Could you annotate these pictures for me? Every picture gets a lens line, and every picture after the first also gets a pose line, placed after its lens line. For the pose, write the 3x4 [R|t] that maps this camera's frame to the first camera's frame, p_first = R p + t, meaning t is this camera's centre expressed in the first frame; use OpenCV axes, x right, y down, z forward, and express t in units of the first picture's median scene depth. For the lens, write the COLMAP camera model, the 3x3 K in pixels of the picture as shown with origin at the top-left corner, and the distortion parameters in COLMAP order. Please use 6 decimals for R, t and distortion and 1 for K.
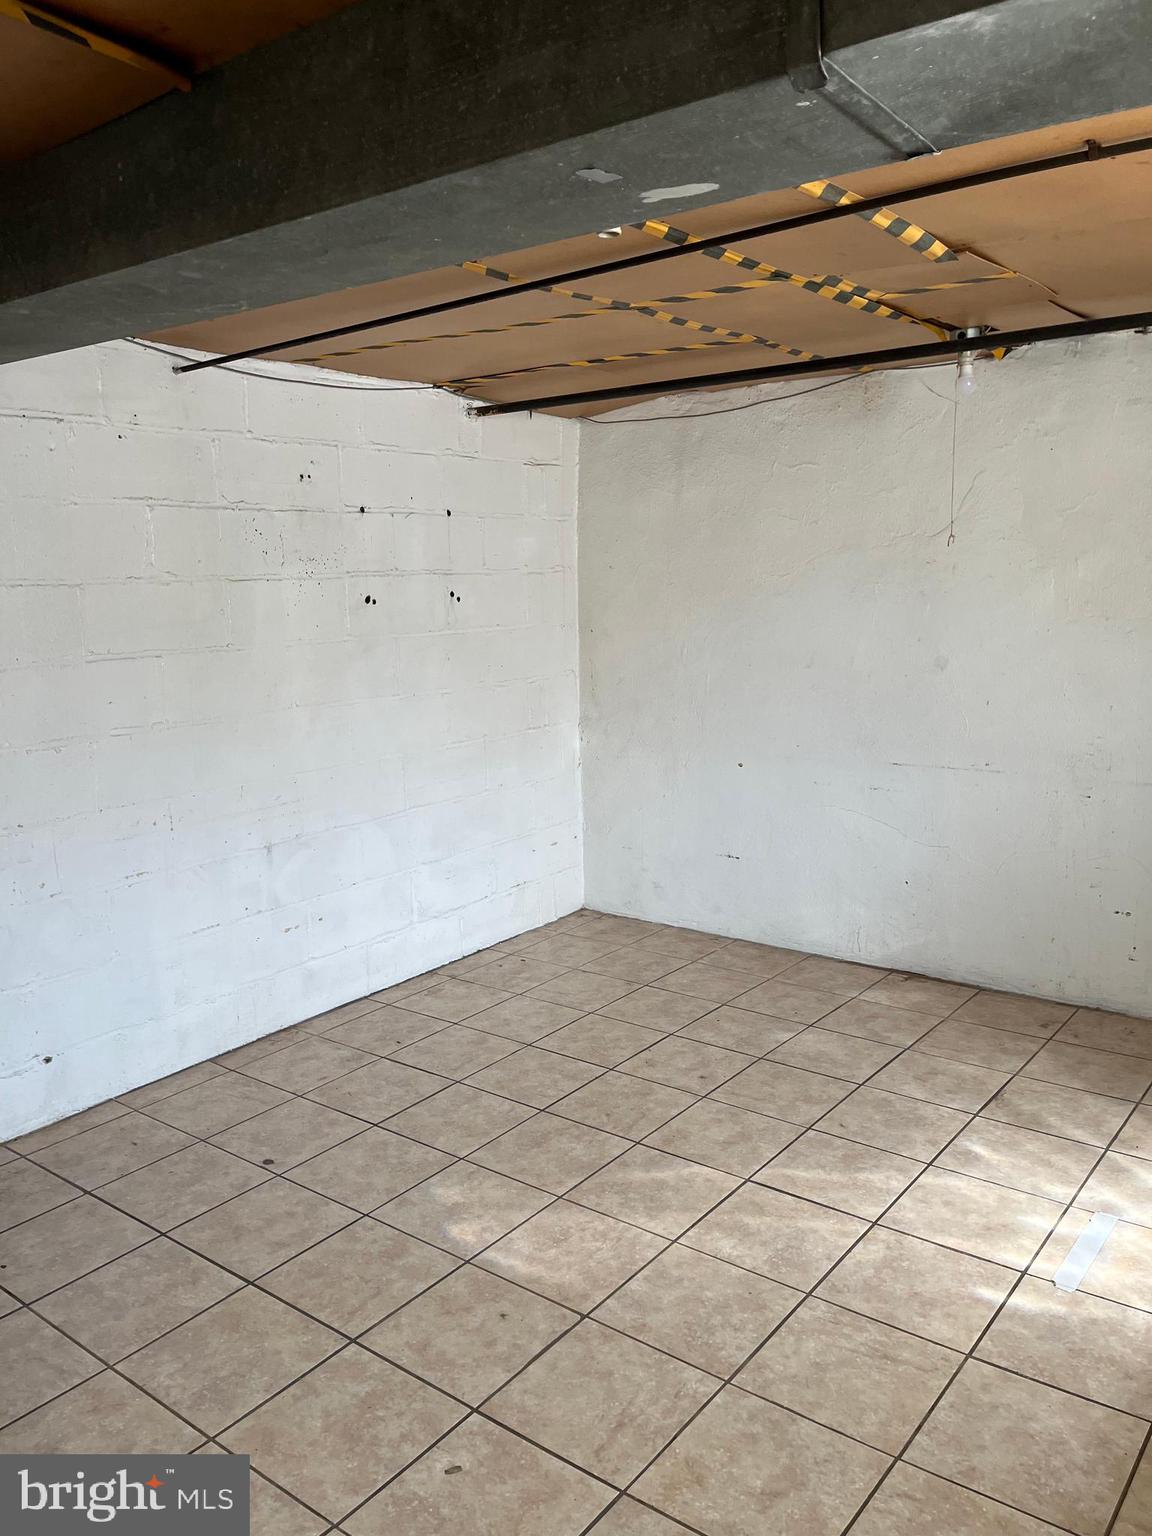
lens RADIAL K [[1150.6, 0, 563.9], [0, 1150.6, 772.1], [0, 0, 1]] dist [0.035201, -0.070223]
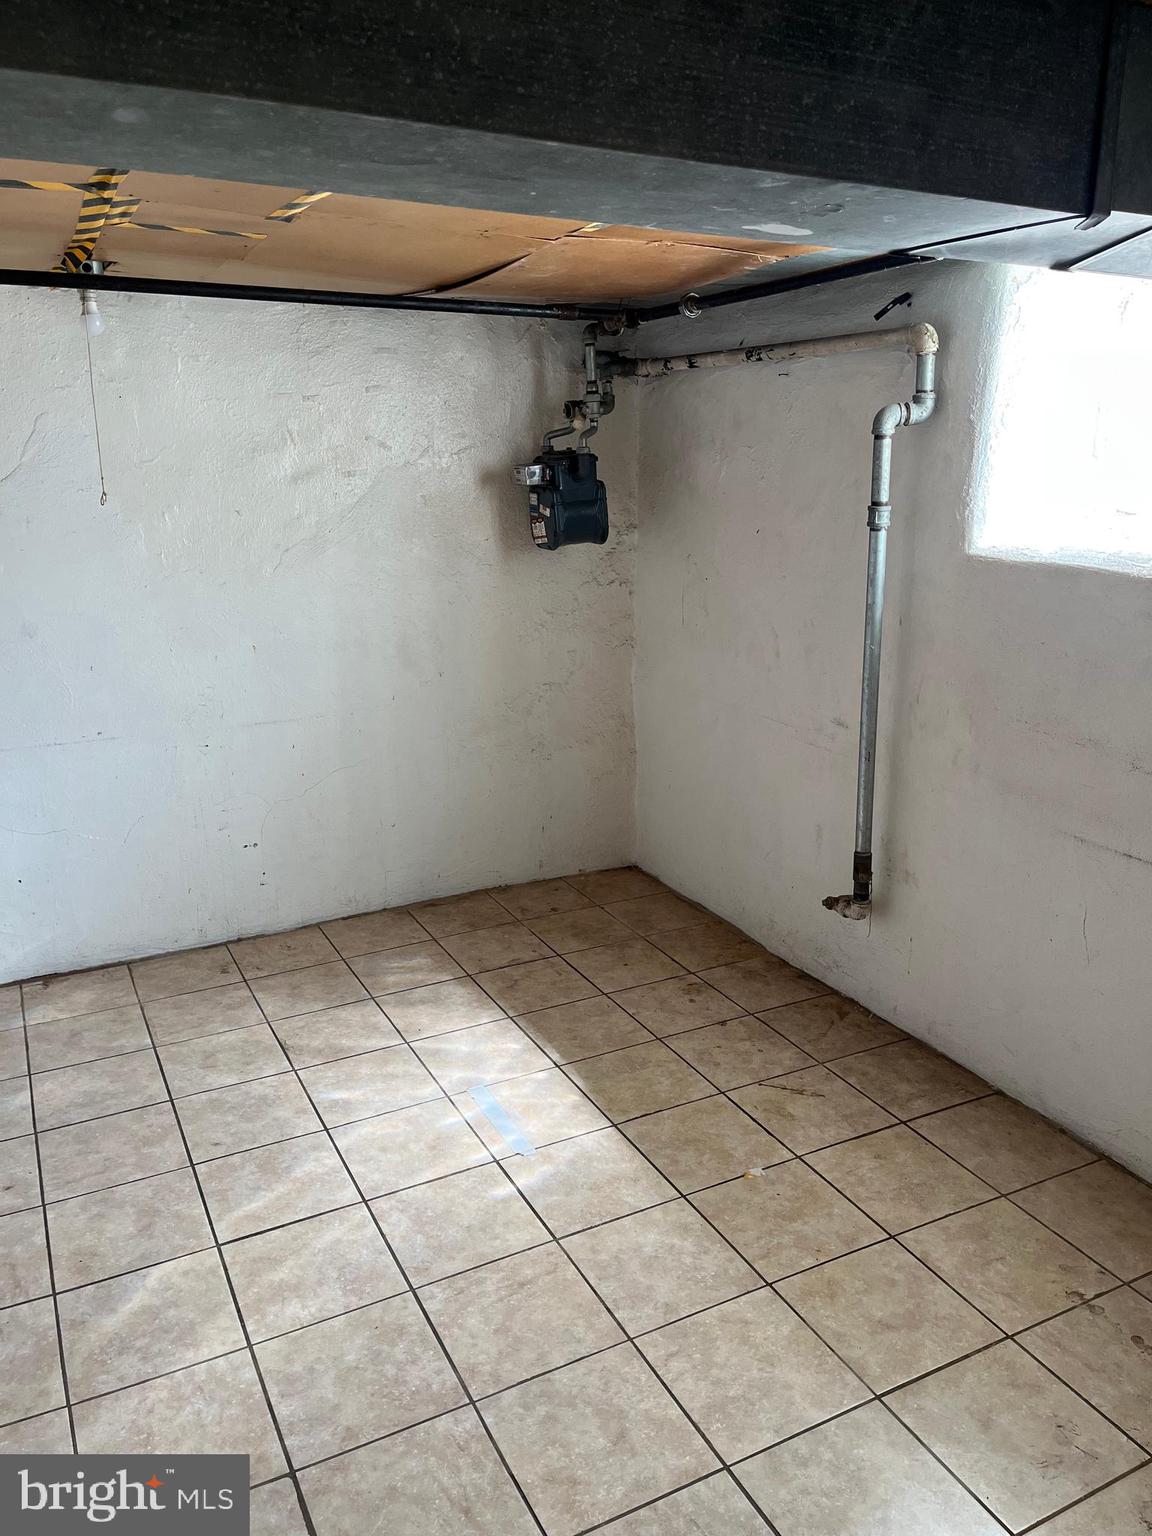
lens RADIAL K [[1150.6, 0, 569.9], [0, 1150.6, 762.3], [0, 0, 1]] dist [0.035201, -0.070223]
pose [[0.415835, -0.210691, 0.884698, -0.458718], [0.146709, 0.975594, 0.163380, -0.119586], [-0.897528, 0.061854, 0.436597, 0.368810]]
